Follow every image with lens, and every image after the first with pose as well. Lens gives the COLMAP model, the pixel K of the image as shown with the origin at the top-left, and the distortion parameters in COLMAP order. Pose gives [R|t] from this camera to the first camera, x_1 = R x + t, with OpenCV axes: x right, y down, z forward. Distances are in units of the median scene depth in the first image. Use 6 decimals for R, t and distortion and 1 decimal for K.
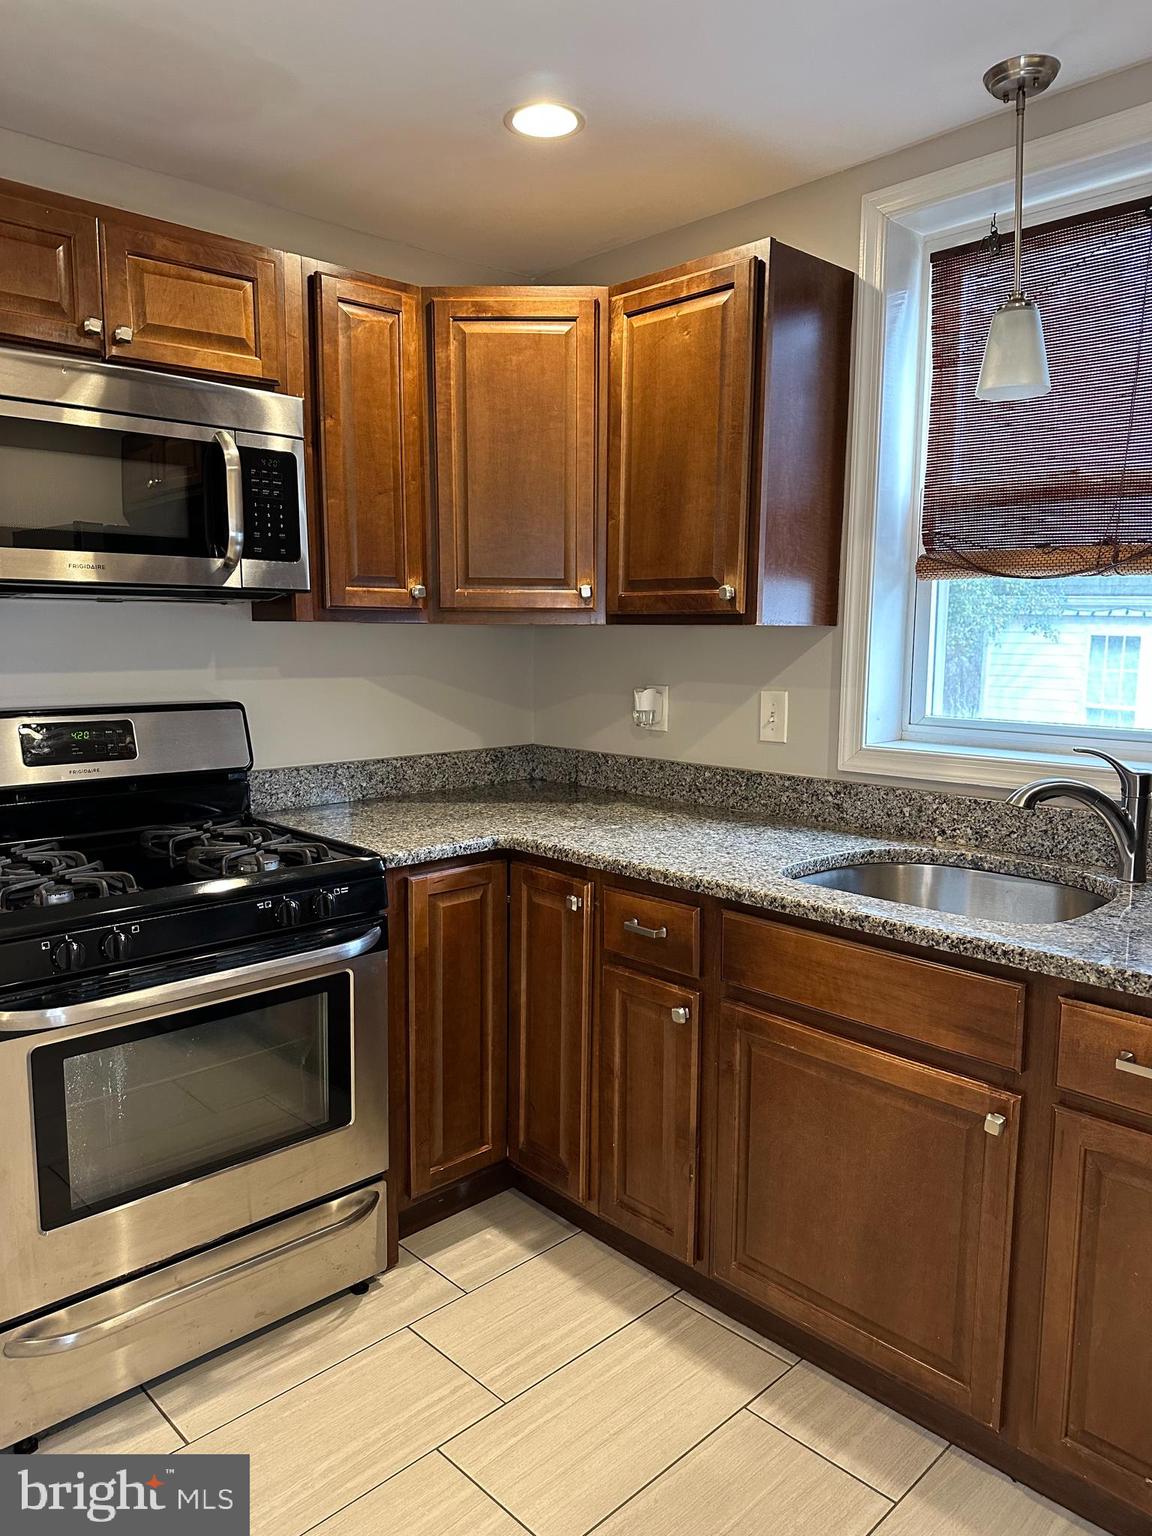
lens RADIAL K [[1067.6, 0, 579.6], [0, 1067.6, 772.3], [0, 0, 1]] dist [0.143418, -0.247544]
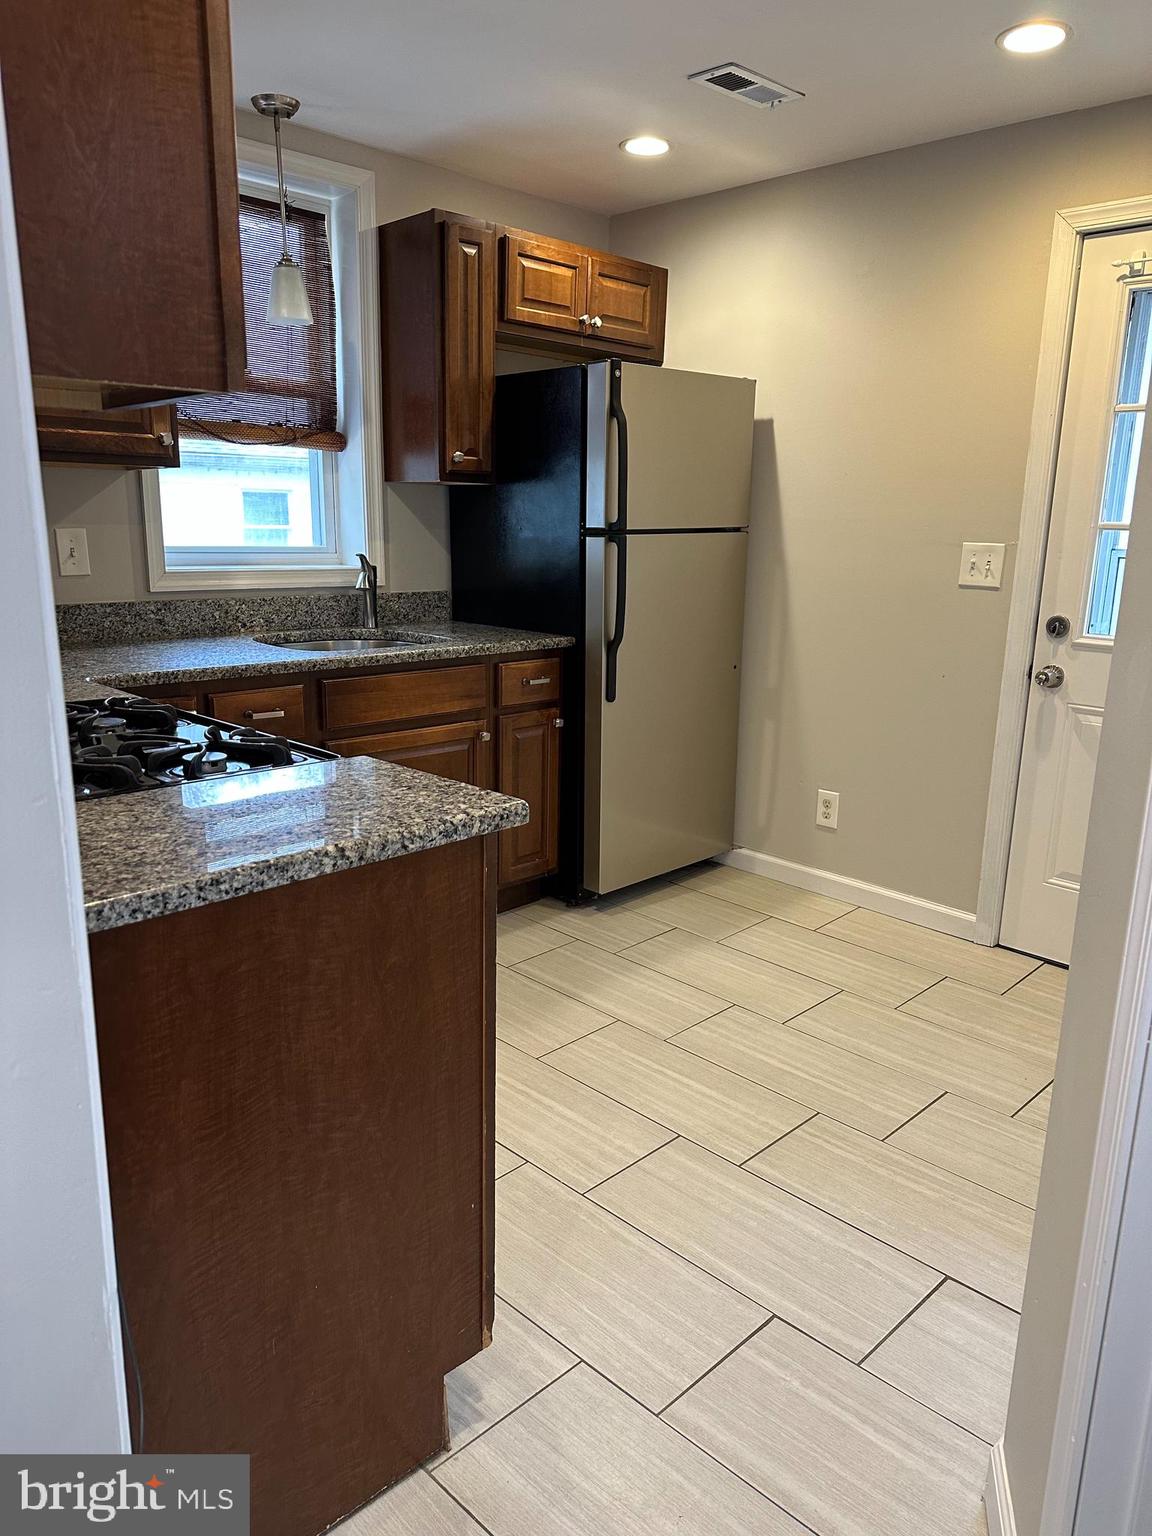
lens RADIAL K [[1067.6, 0, 579.6], [0, 1067.6, 772.3], [0, 0, 1]] dist [0.143418, -0.247544]
pose [[-0.032075, -0.233317, 0.971872, -1.132318], [0.111084, 0.965516, 0.235457, -0.045060], [-0.993293, 0.115512, -0.005051, 0.598471]]
